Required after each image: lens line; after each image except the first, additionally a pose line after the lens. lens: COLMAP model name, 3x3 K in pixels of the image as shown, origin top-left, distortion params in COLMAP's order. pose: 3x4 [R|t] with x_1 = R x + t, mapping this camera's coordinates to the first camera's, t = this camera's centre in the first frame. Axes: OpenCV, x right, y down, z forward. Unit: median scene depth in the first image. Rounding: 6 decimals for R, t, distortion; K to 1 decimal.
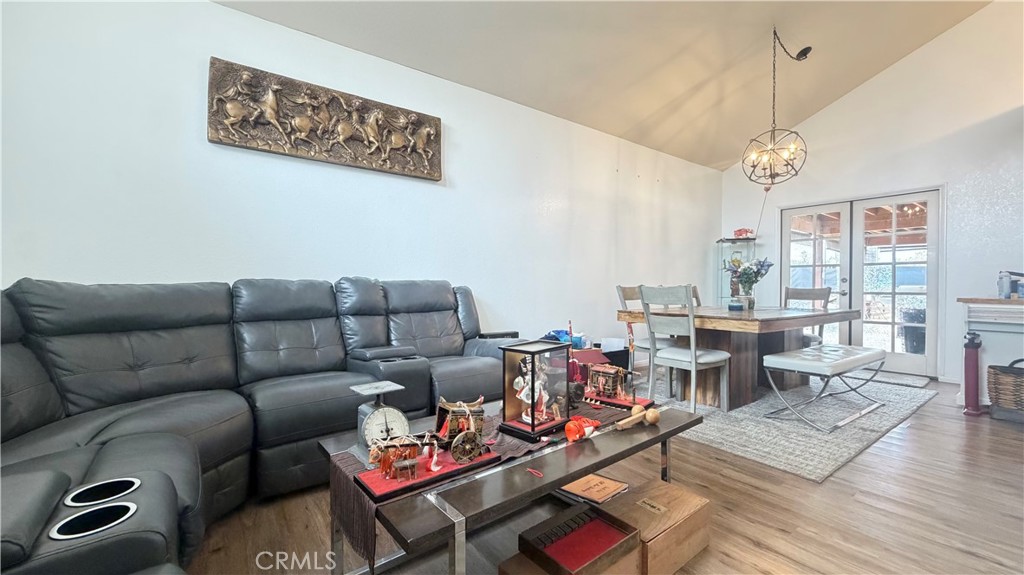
lens RADIAL K [[409.2, 0, 514.1], [0, 409.2, 287.5], [0, 0, 1]] dist [-0.000957, 0.000157]
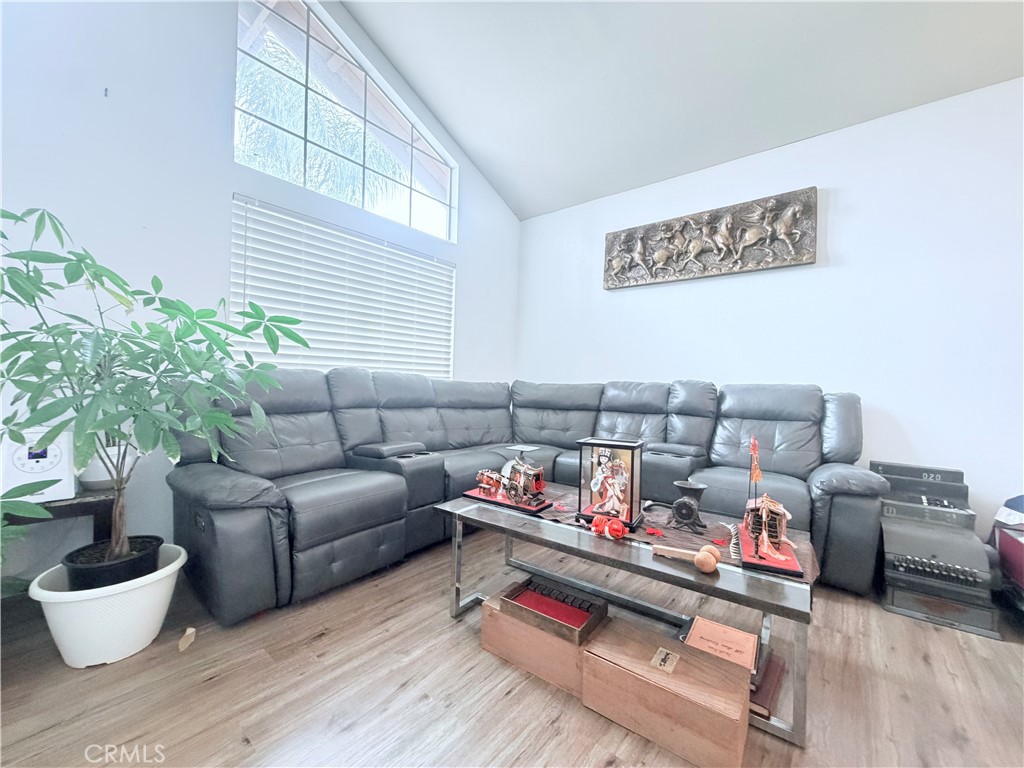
lens RADIAL K [[414.0, 0, 511.3], [0, 414.0, 384.5], [0, 0, 1]] dist [-0.000542, -0.000005]
pose [[0.247770, 0.007821, -0.968787, 0.543910], [-0.031247, 0.999512, 0.000078, 0.000857], [0.968315, 0.030252, 0.247893, 0.252962]]
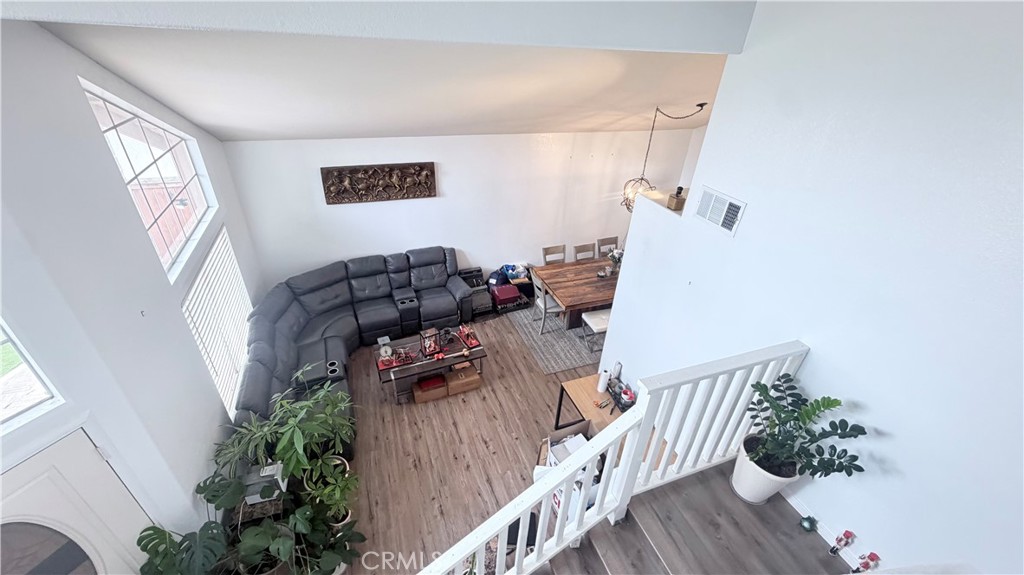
lens RADIAL K [[409.2, 0, 513.4], [0, 409.2, 289.2], [0, 0, 1]] dist [-0.000957, 0.000157]
pose [[0.963008, 0.178498, -0.201877, 0.696413], [-0.048982, 0.852622, 0.520227, -1.013537], [0.264984, -0.491095, 0.829825, -0.742387]]
